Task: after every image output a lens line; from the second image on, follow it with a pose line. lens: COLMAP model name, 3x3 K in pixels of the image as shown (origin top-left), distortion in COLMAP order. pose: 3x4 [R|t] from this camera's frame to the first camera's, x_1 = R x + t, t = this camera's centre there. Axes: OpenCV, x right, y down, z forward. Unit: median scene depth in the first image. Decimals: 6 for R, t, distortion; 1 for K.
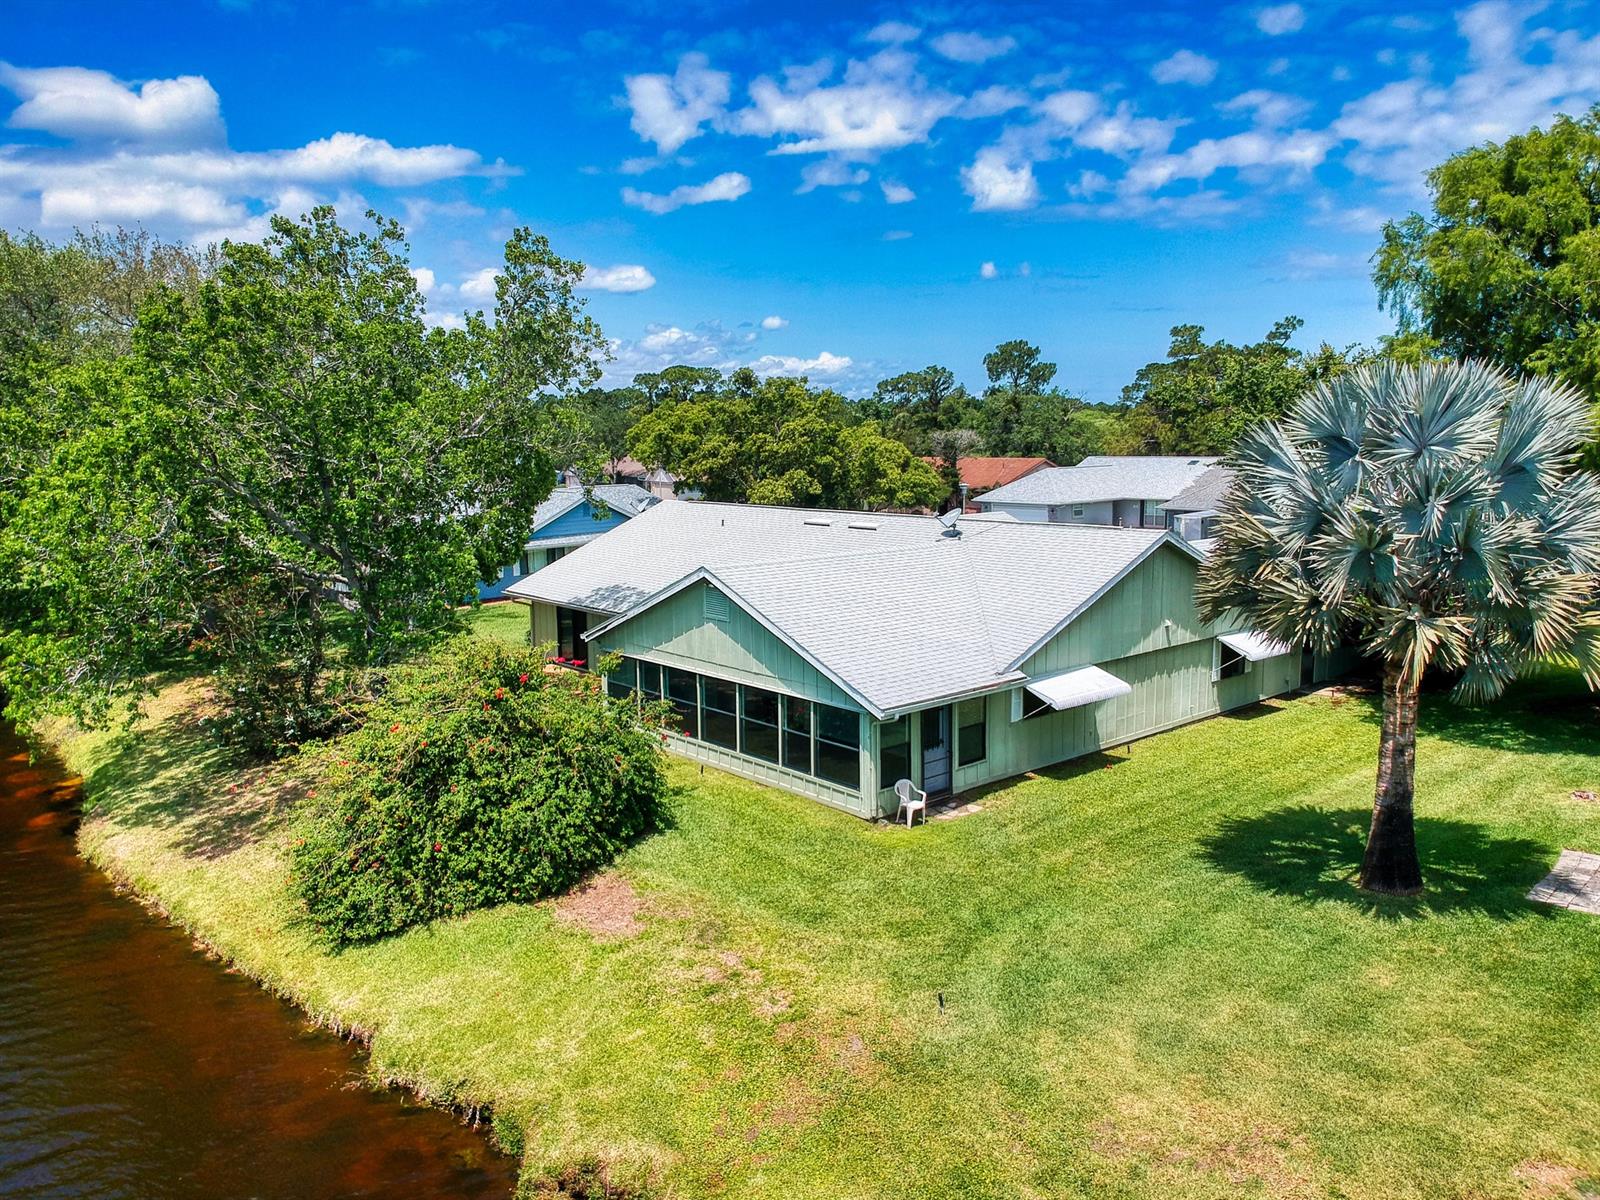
lens RADIAL K [[1181.1, 0, 800.0], [0, 1181.1, 600.0], [0, 0, 1]] dist [0.076717, -0.142378]
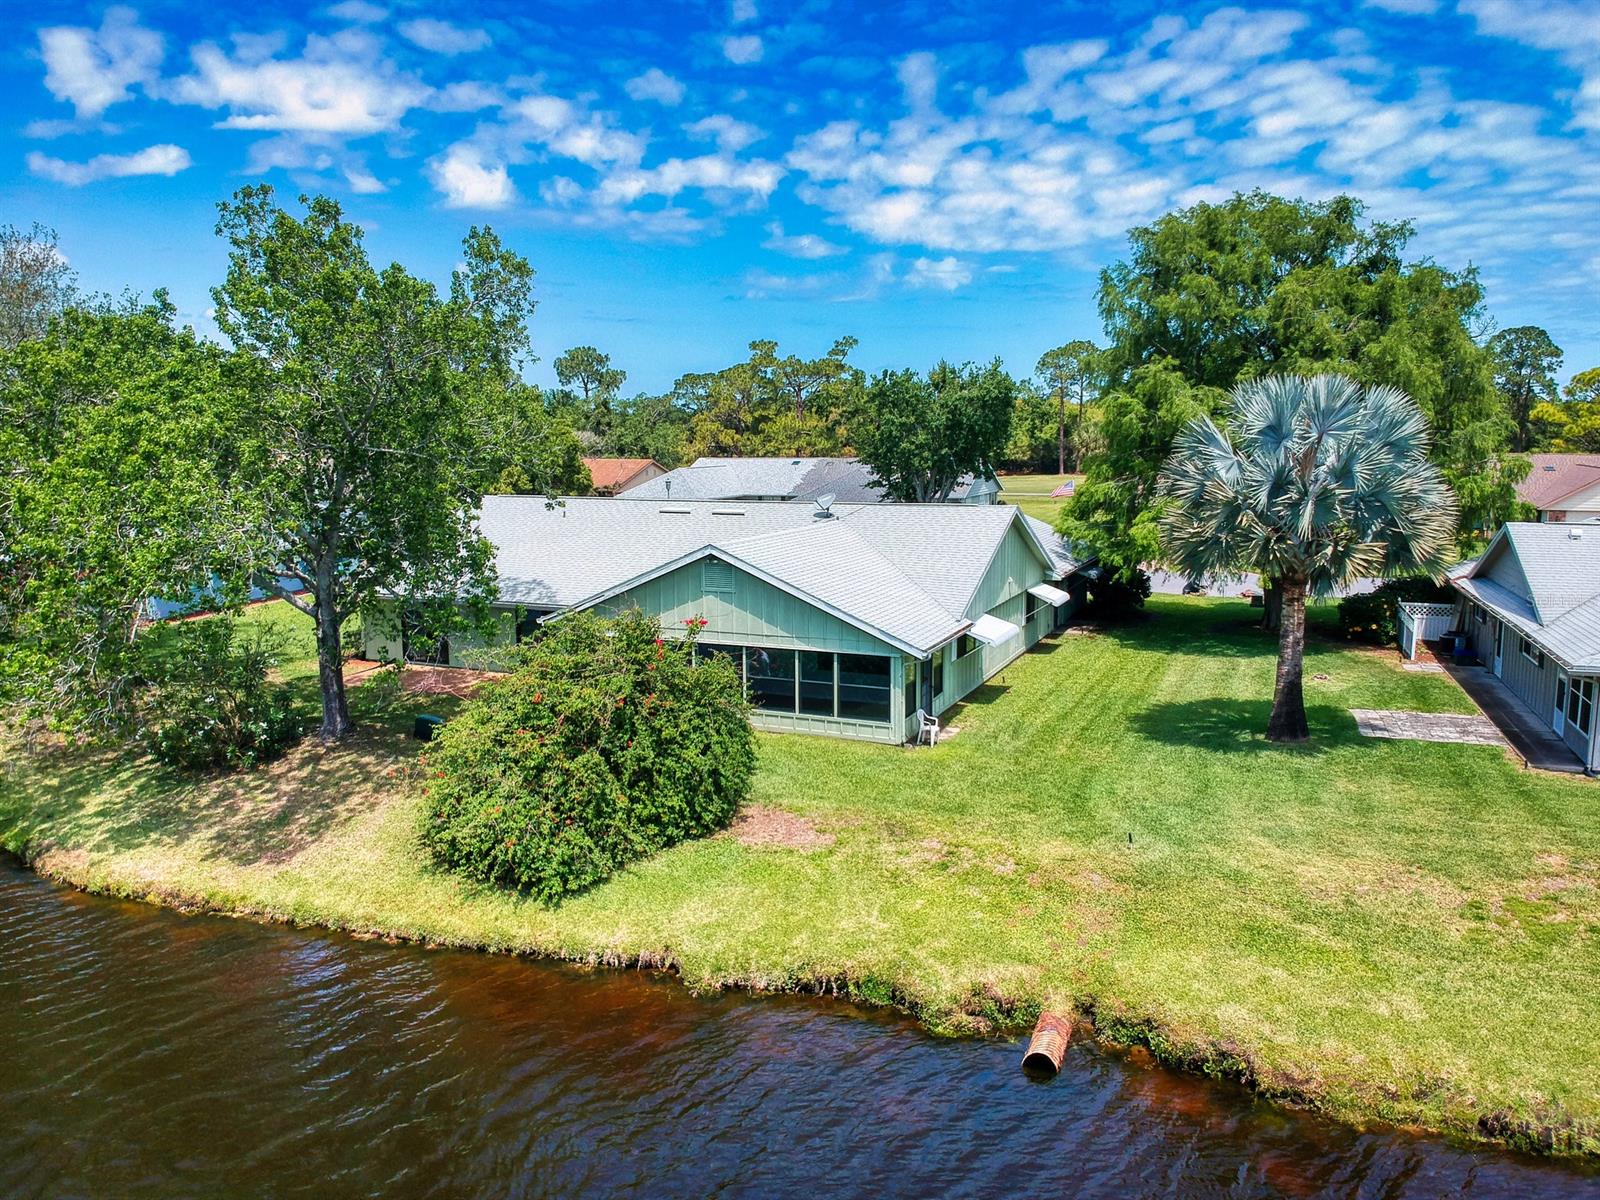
lens RADIAL K [[1139.4, 0, 845.0], [0, 1139.4, 596.7], [0, 0, 1]] dist [0.112987, -0.266860]
pose [[0.910238, -0.058075, 0.409993, -0.444821], [0.059077, 0.998201, 0.010234, 0.018938], [-0.409849, 0.014906, 0.912031, -0.041138]]
